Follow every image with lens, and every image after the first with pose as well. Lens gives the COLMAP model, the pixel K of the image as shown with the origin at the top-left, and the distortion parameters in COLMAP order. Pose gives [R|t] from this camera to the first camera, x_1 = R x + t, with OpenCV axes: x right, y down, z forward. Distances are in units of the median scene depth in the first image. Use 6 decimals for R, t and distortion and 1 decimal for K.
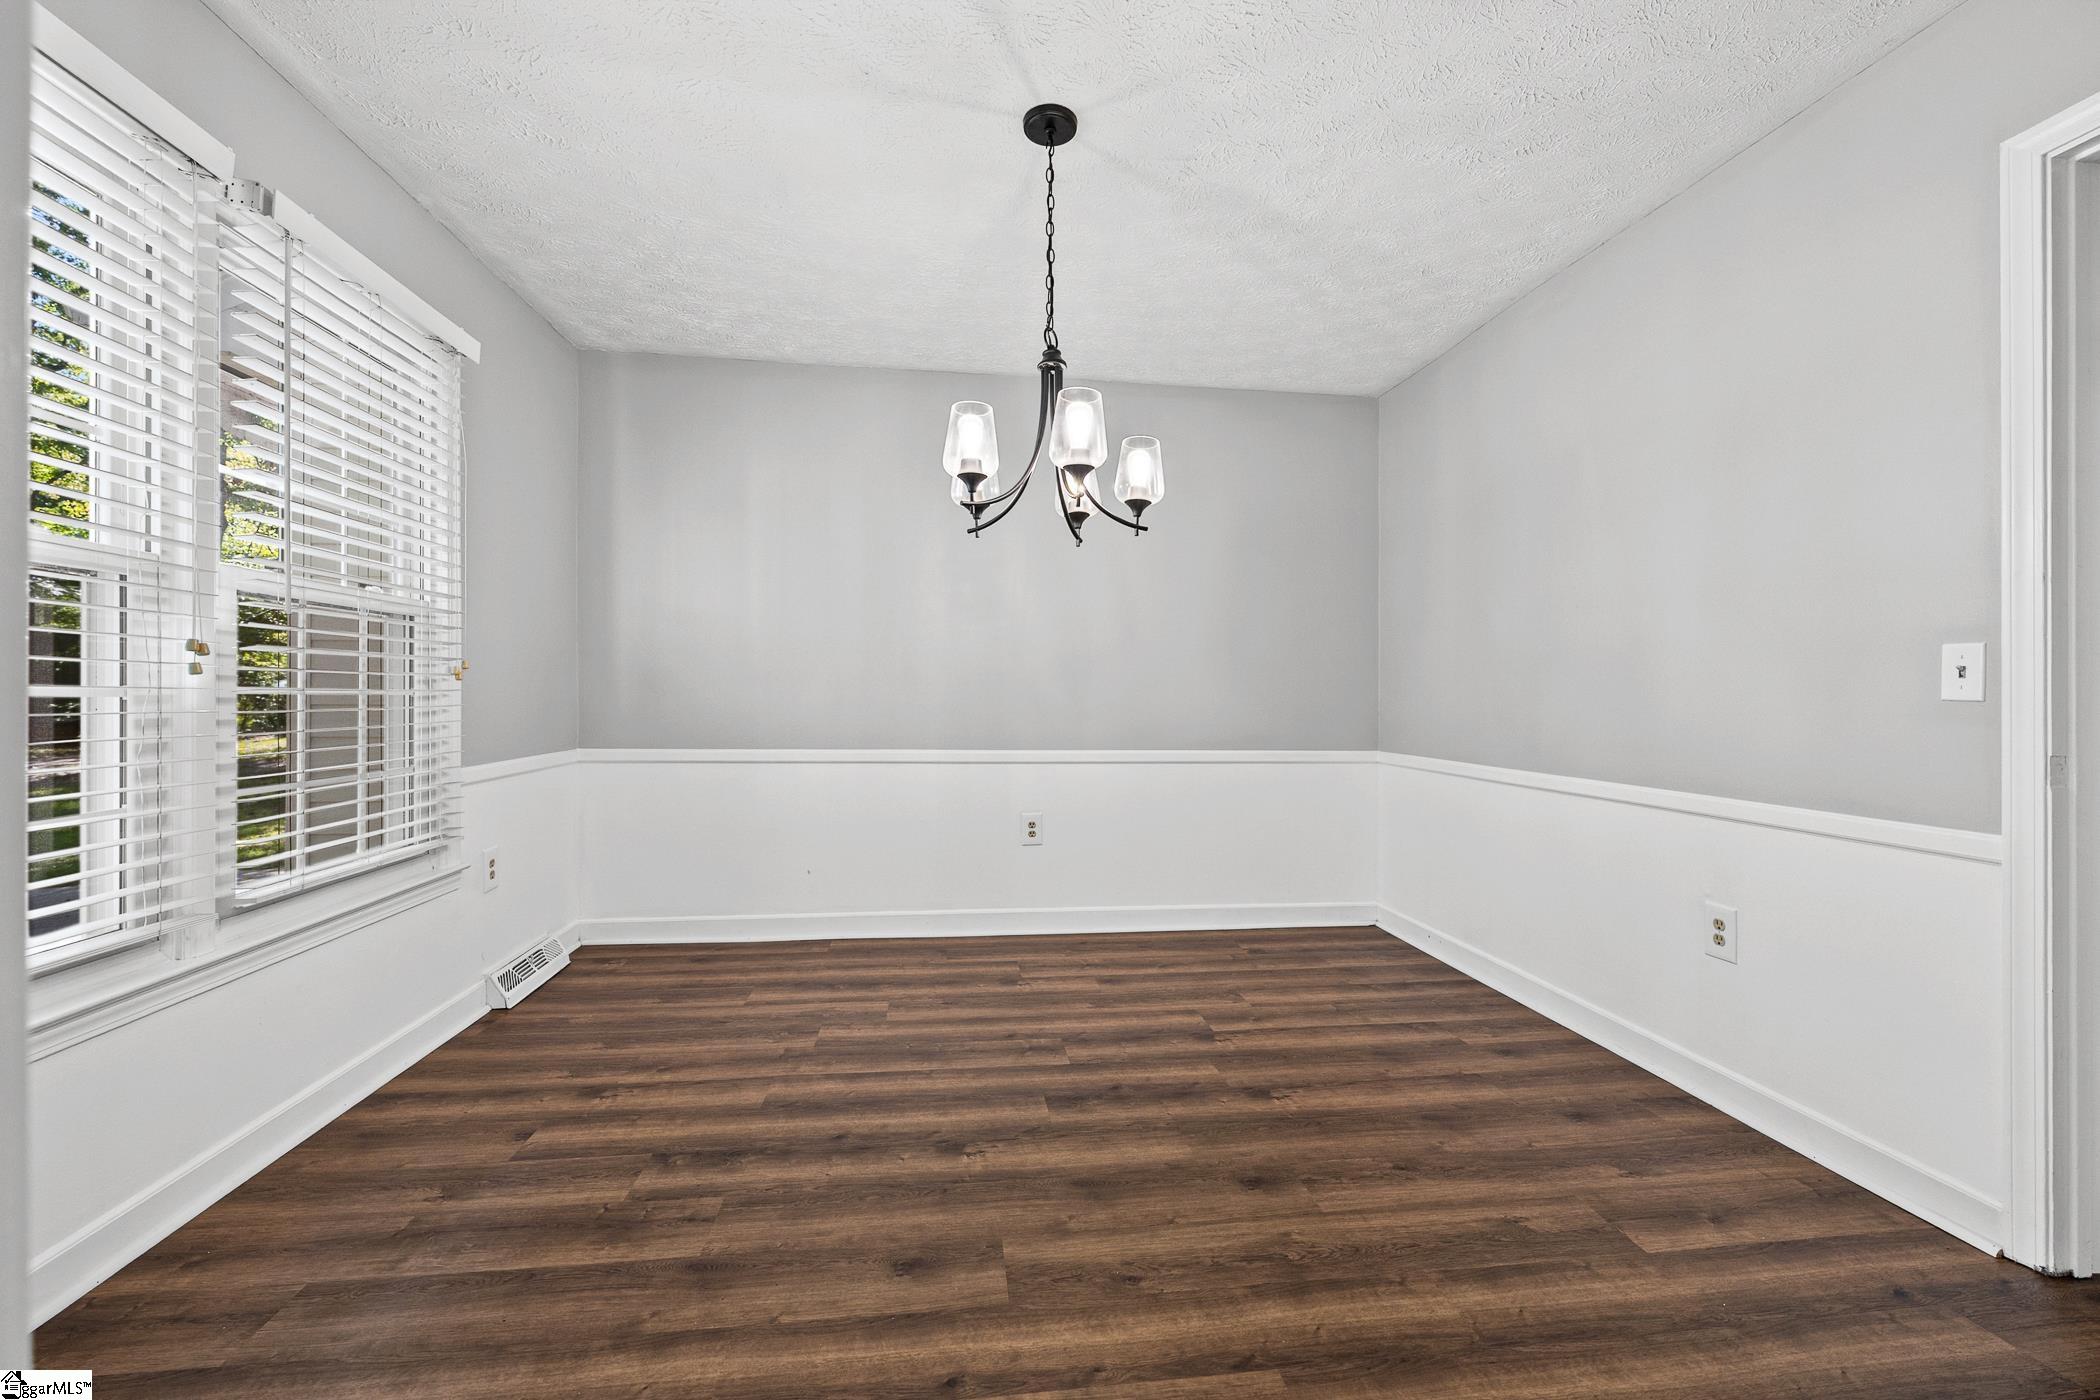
lens RADIAL K [[842.4, 0, 1052.5], [0, 842.4, 692.4], [0, 0, 1]] dist [-0.004364, 0.000275]
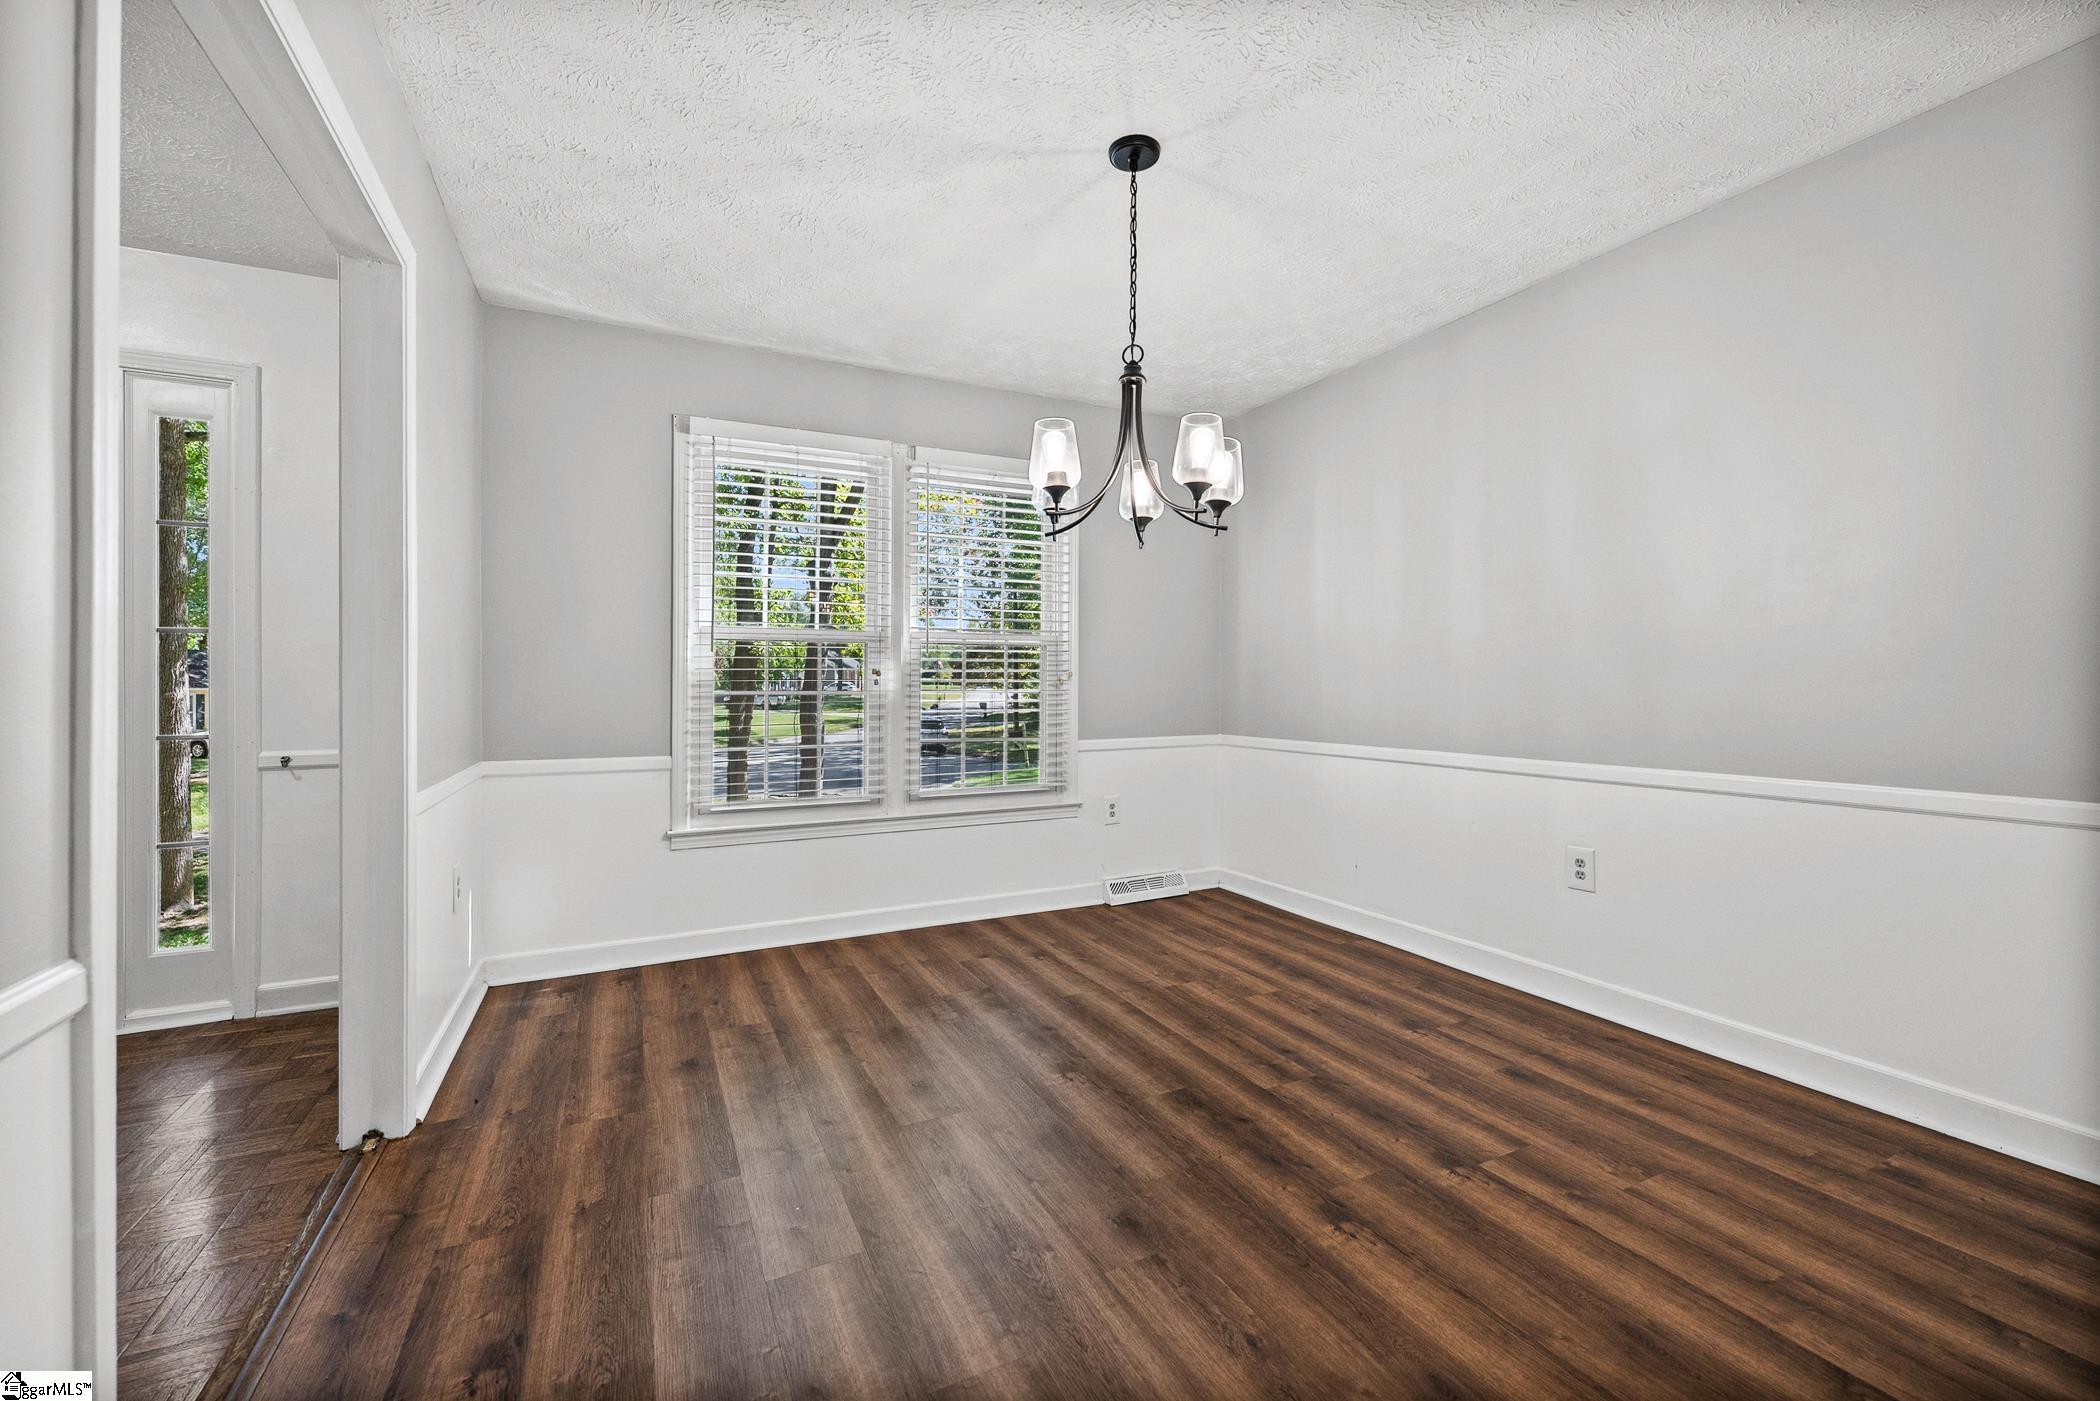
lens RADIAL K [[842.4, 0, 1042.0], [0, 842.4, 698.0], [0, 0, 1]] dist [-0.004364, 0.000275]
pose [[0.321829, 0.003649, -0.946791, 0.736896], [0.007574, 0.999951, 0.006429, 0.000317], [0.946768, -0.009240, 0.321785, 0.421229]]
